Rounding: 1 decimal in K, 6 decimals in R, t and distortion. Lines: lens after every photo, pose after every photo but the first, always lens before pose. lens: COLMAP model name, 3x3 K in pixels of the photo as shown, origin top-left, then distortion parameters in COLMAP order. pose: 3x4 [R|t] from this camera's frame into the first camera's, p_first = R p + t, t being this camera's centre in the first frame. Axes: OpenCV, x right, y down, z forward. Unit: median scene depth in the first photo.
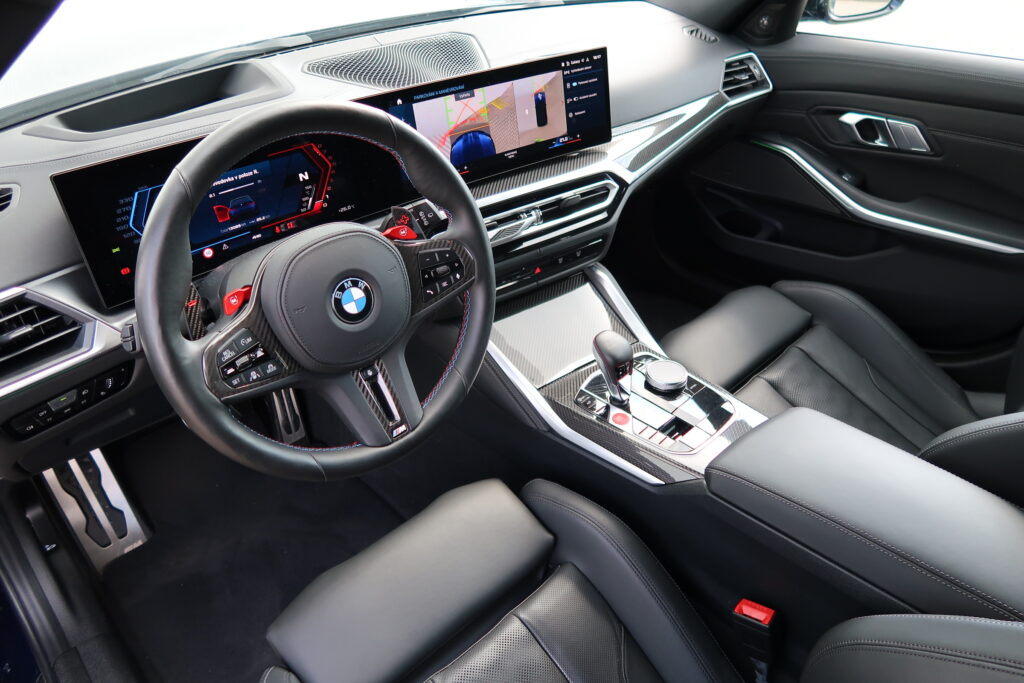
lens RADIAL K [[698.0, 0, 507.7], [0, 698.0, 335.7], [0, 0, 1]] dist [-0.019838, -0.001508]
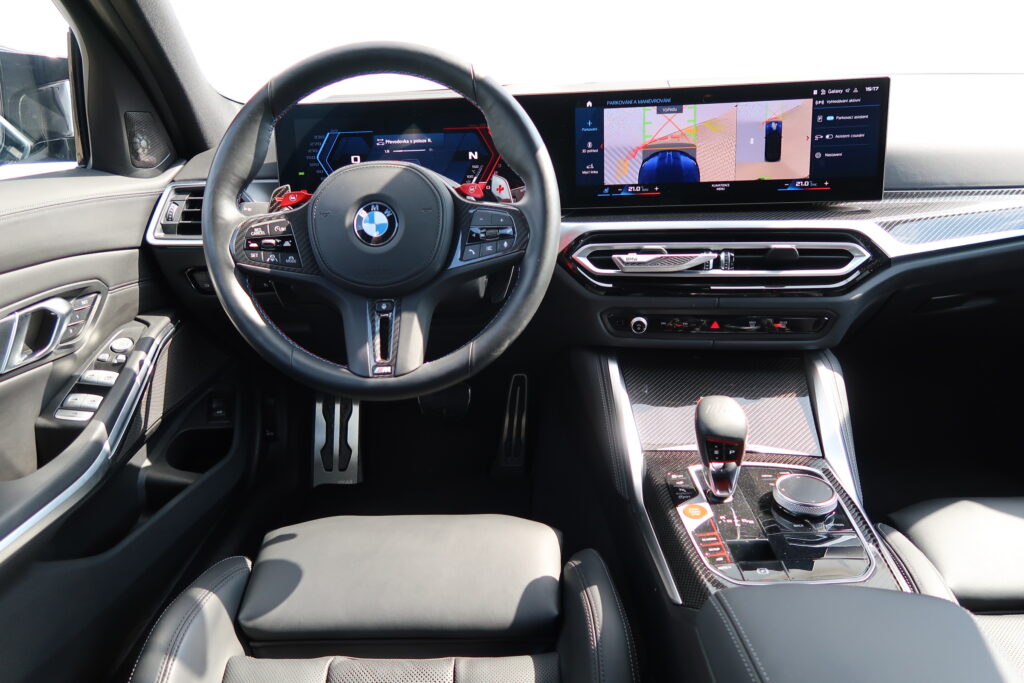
lens RADIAL K [[698.0, 0, 513.0], [0, 698.0, 339.9], [0, 0, 1]] dist [-0.019838, -0.001508]
pose [[0.709938, 0.239573, -0.662264, 0.466285], [-0.376052, 0.924037, -0.068854, 0.074043], [0.595461, 0.297927, 0.746101, 0.283931]]
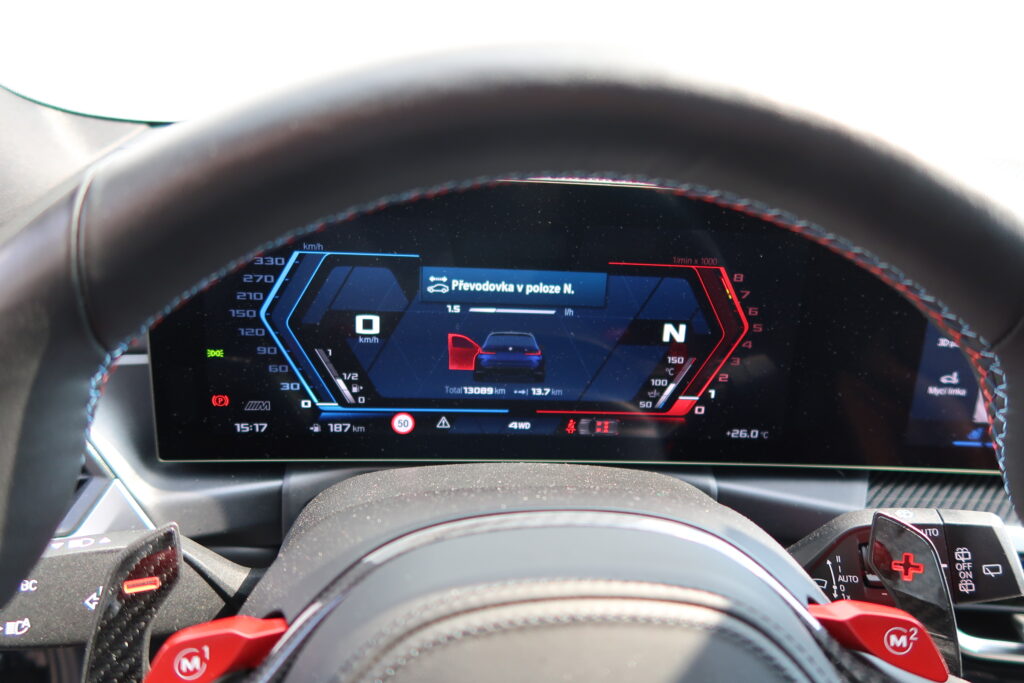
lens RADIAL K [[698.0, 0, 504.0], [0, 698.0, 330.8], [0, 0, 1]] dist [-0.019838, -0.001508]
pose [[0.774904, 0.300263, -0.556206, -0.122803], [-0.413344, 0.906454, -0.086528, -0.133573], [0.478195, 0.296956, 0.826527, 0.532324]]
